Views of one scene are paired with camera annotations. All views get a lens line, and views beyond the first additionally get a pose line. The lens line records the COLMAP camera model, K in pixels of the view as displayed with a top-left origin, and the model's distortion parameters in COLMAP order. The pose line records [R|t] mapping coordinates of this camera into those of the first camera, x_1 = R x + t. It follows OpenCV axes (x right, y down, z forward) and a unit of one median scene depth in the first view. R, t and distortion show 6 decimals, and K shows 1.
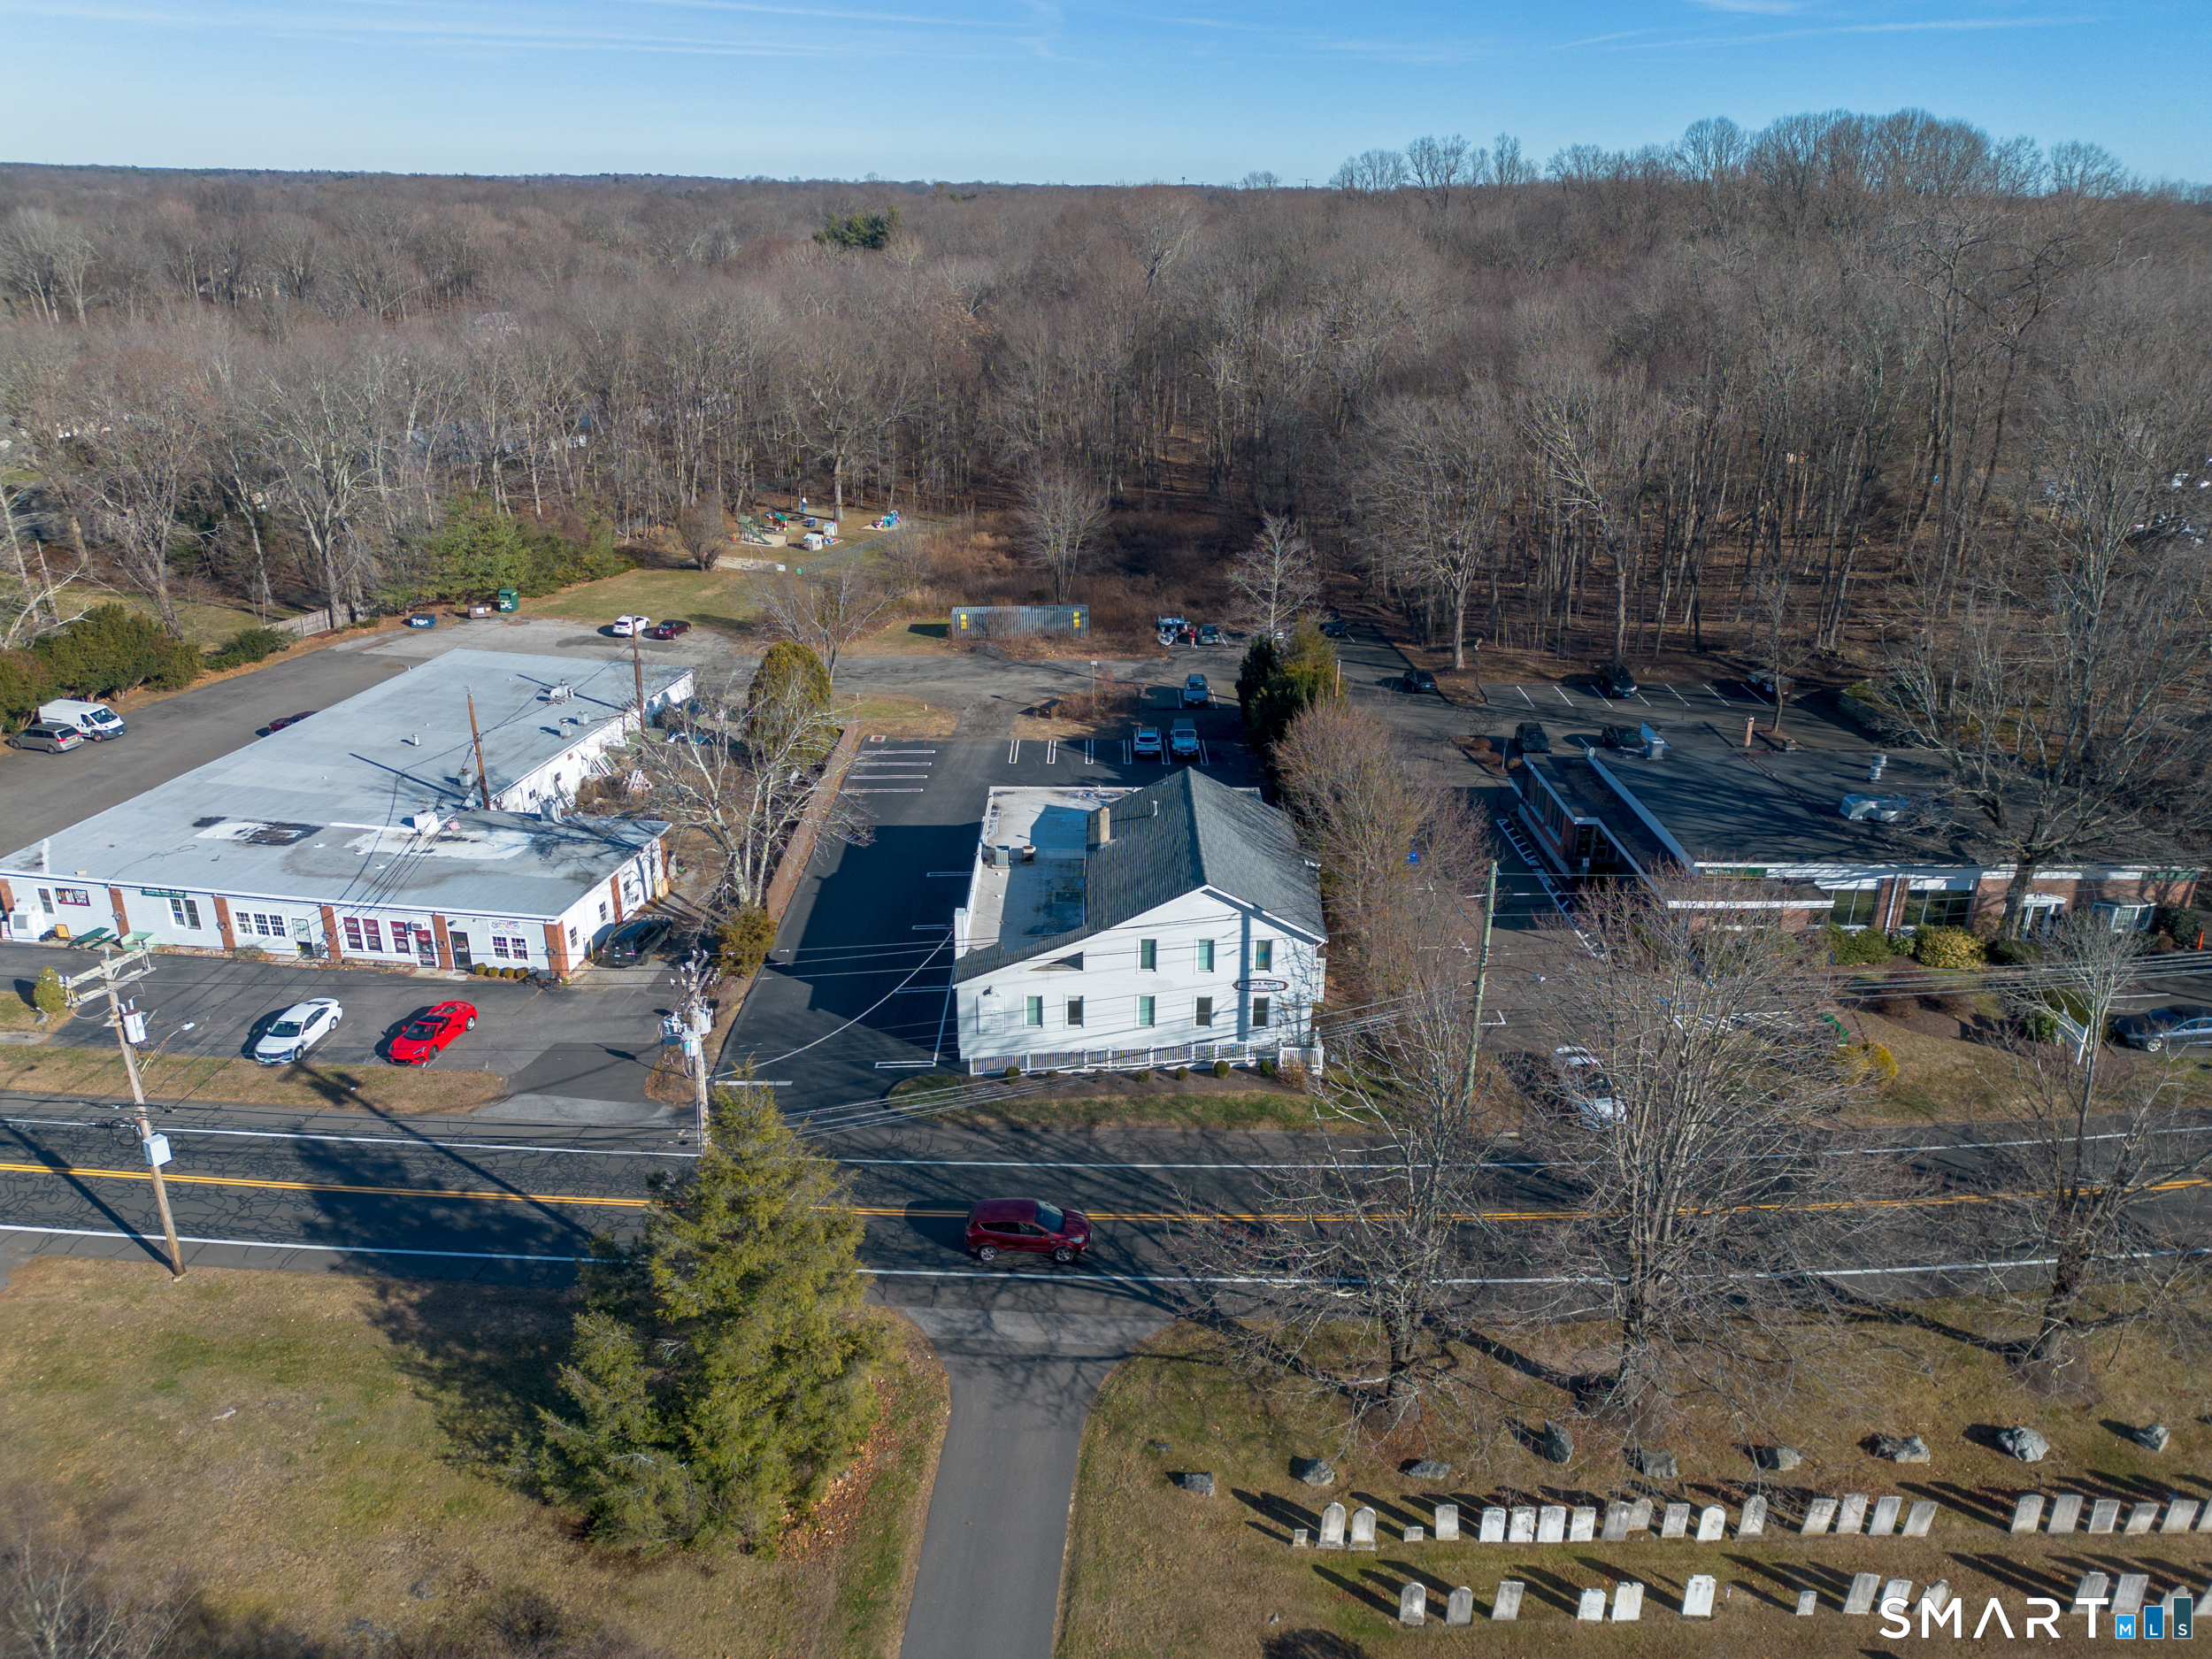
lens RADIAL K [[1511.5, 0, 1106.0], [0, 1511.5, 829.5], [0, 0, 1]] dist [0.070325, -0.057513]
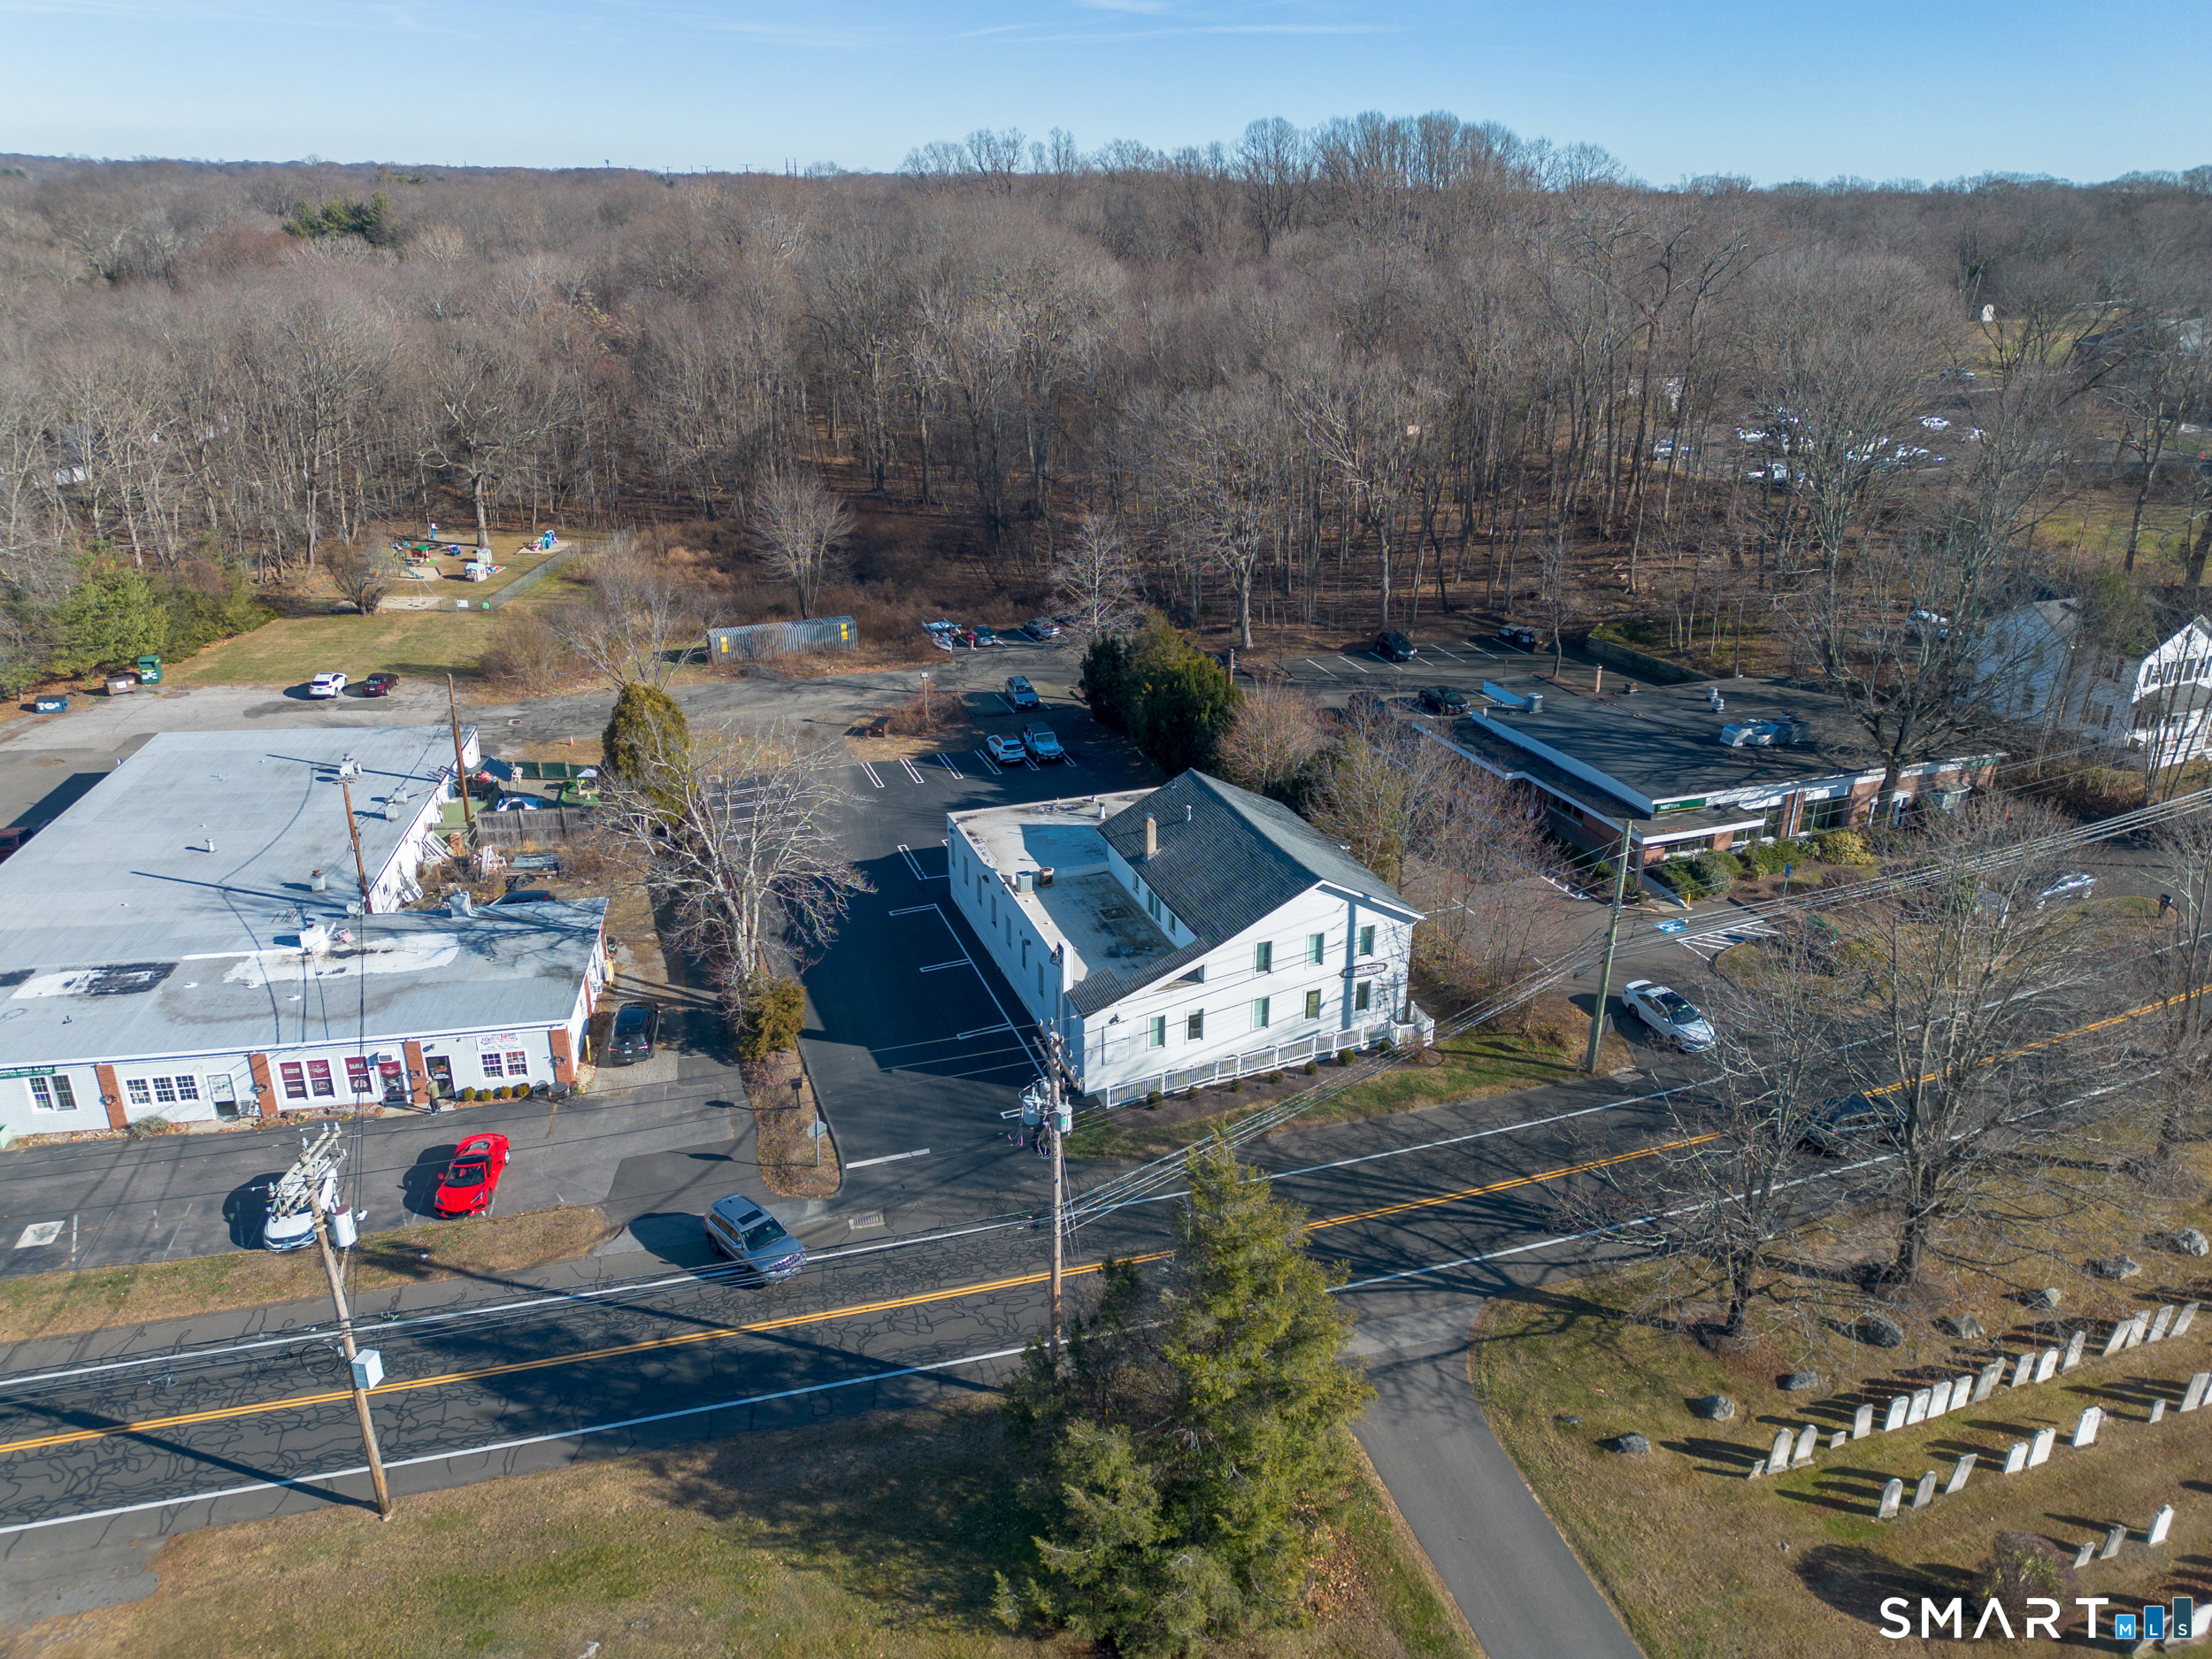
lens RADIAL K [[1511.5, 0, 1106.0], [0, 1511.5, 829.5], [0, 0, 1]] dist [0.070325, -0.057513]
pose [[0.945121, -0.128574, 0.300358, -0.305997], [0.126337, 0.991621, 0.026943, -0.035388], [-0.301305, 0.012482, 0.953446, 0.059109]]
